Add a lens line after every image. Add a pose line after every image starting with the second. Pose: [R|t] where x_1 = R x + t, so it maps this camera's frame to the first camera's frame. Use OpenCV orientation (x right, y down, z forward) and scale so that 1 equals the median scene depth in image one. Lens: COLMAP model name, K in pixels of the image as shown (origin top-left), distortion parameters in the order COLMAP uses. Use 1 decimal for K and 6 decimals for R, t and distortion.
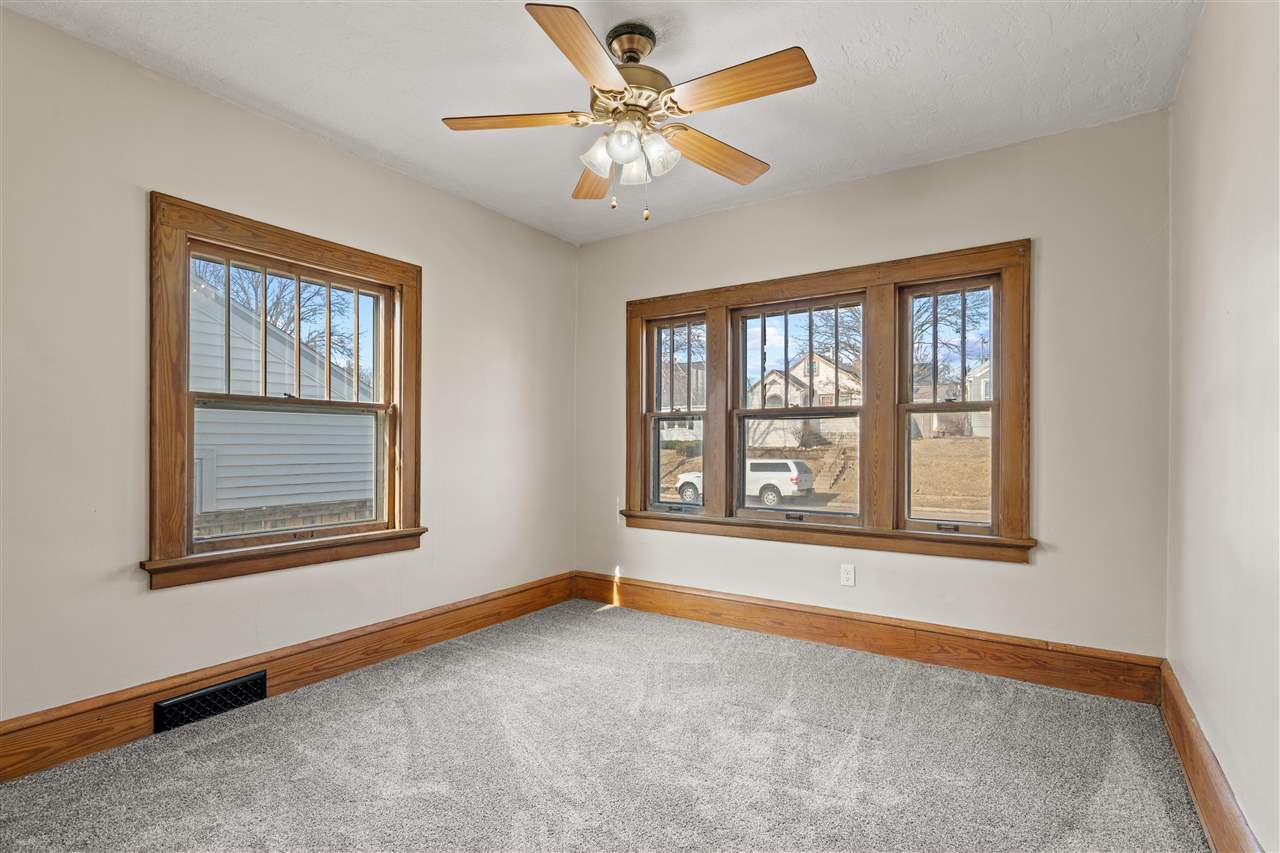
lens RADIAL K [[599.6, 0, 655.7], [0, 599.6, 447.9], [0, 0, 1]] dist [0.002317, -0.000353]
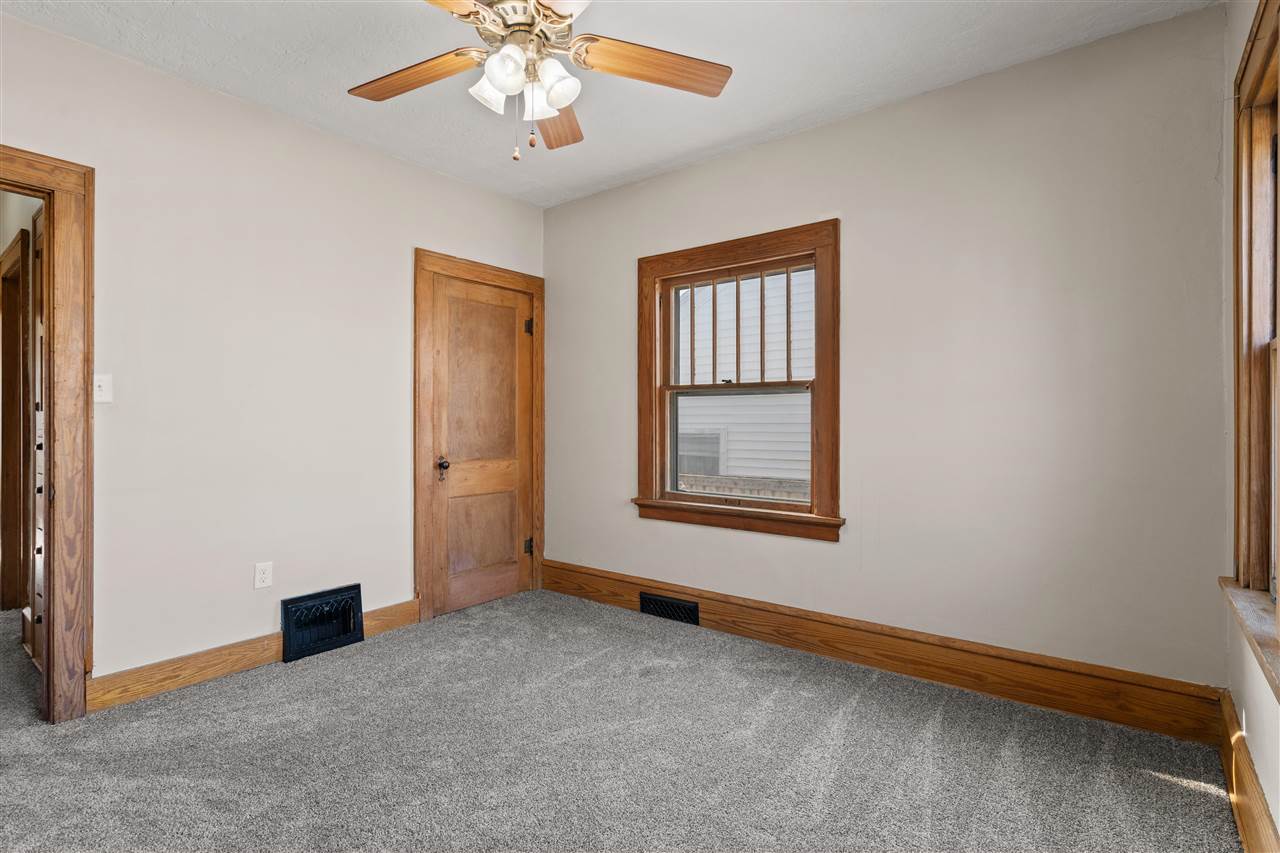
lens RADIAL K [[631.9, 0, 639.2], [0, 631.9, 416.9], [0, 0, 1]] dist [0.002243, 0.000538]
pose [[-0.083003, -0.009127, -0.996507, 0.552464], [-0.003913, 0.999953, -0.008833, -0.004867], [0.996542, 0.003166, -0.083035, 0.803382]]
